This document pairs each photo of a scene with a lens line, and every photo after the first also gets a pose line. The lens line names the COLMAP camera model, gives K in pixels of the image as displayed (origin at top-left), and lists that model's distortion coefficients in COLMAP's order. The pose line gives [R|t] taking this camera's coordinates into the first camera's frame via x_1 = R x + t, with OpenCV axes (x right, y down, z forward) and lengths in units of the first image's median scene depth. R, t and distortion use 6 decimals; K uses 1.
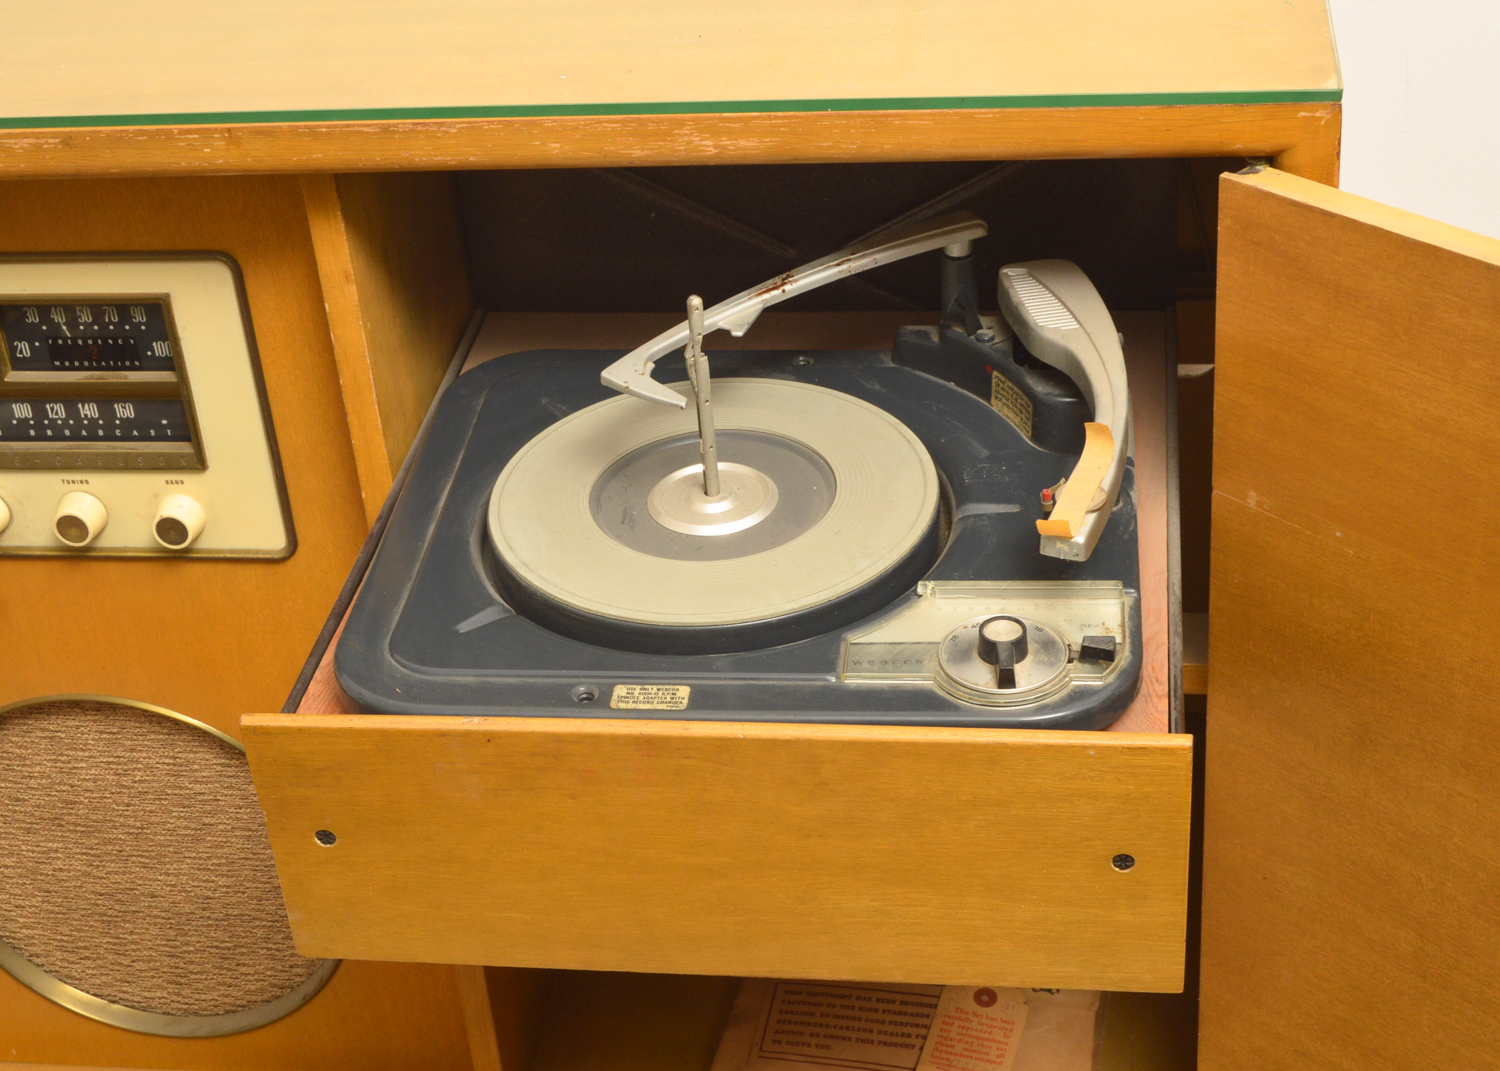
lens RADIAL K [[2431.6, 0, 741.9], [0, 2431.6, 540.2], [0, 0, 1]] dist [-0.044785, 0.000000]
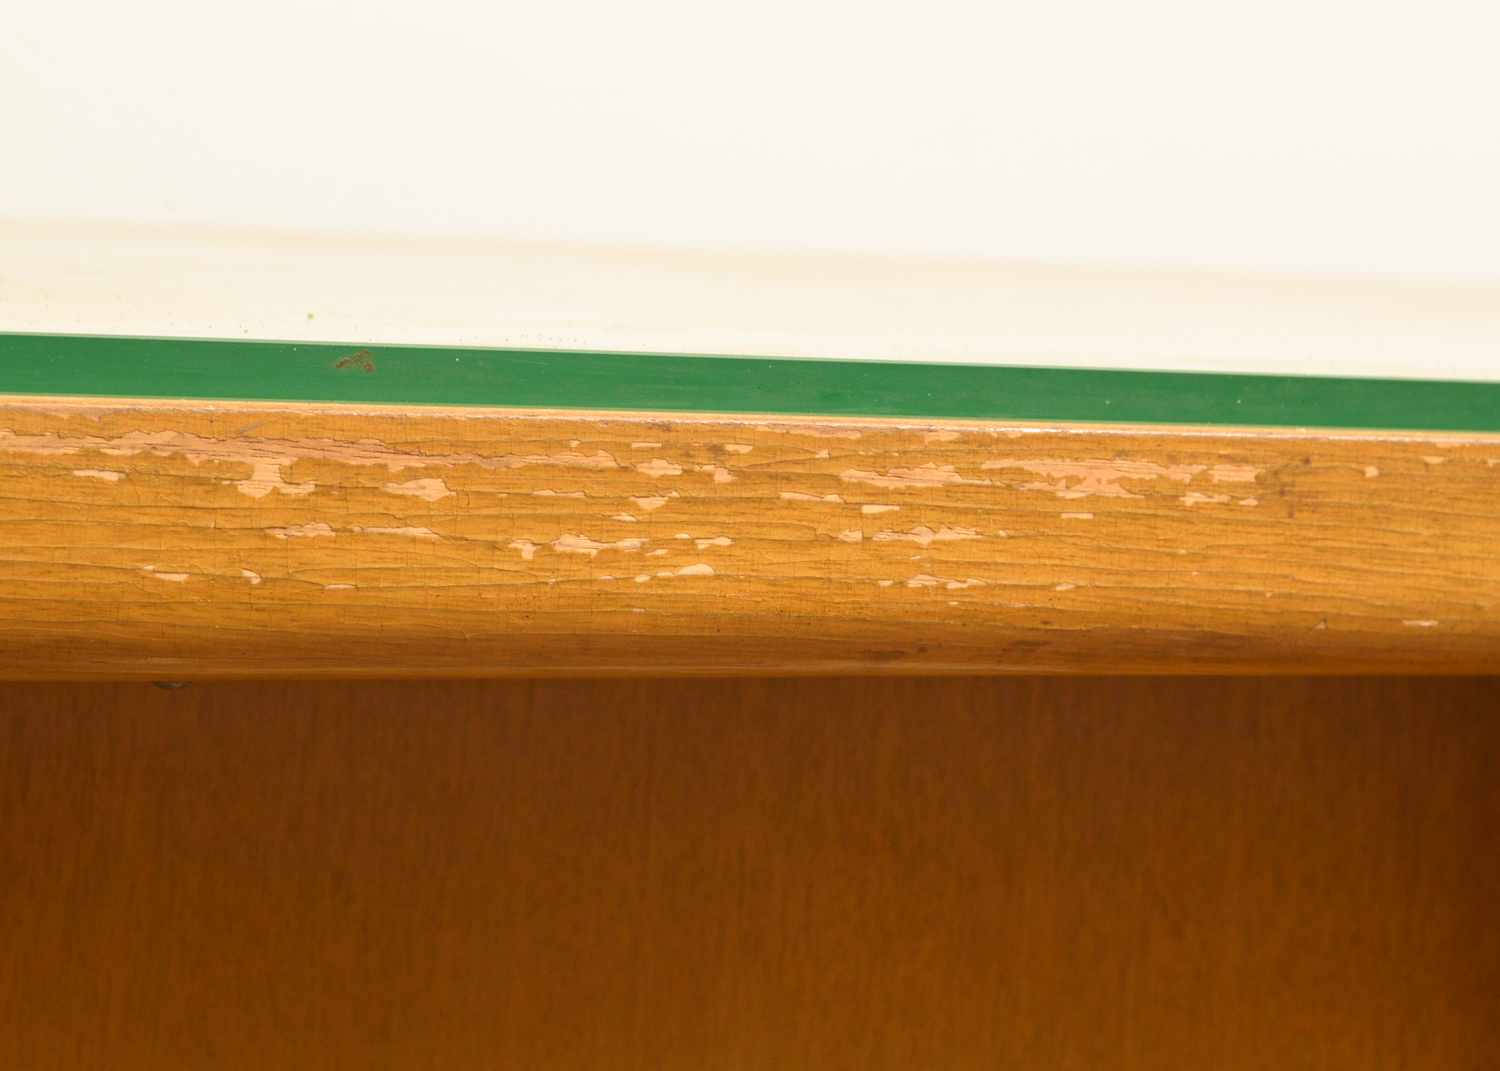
lens RADIAL K [[3537.6, 0, 754.6], [0, 3537.6, 535.3], [0, 0, 1]] dist [-0.010261, 0.000000]
pose [[0.865579, 0.076634, 0.494875, -0.457270], [0.158409, 0.895575, -0.415755, -0.023952], [-0.475058, 0.438261, 0.763051, 0.710965]]
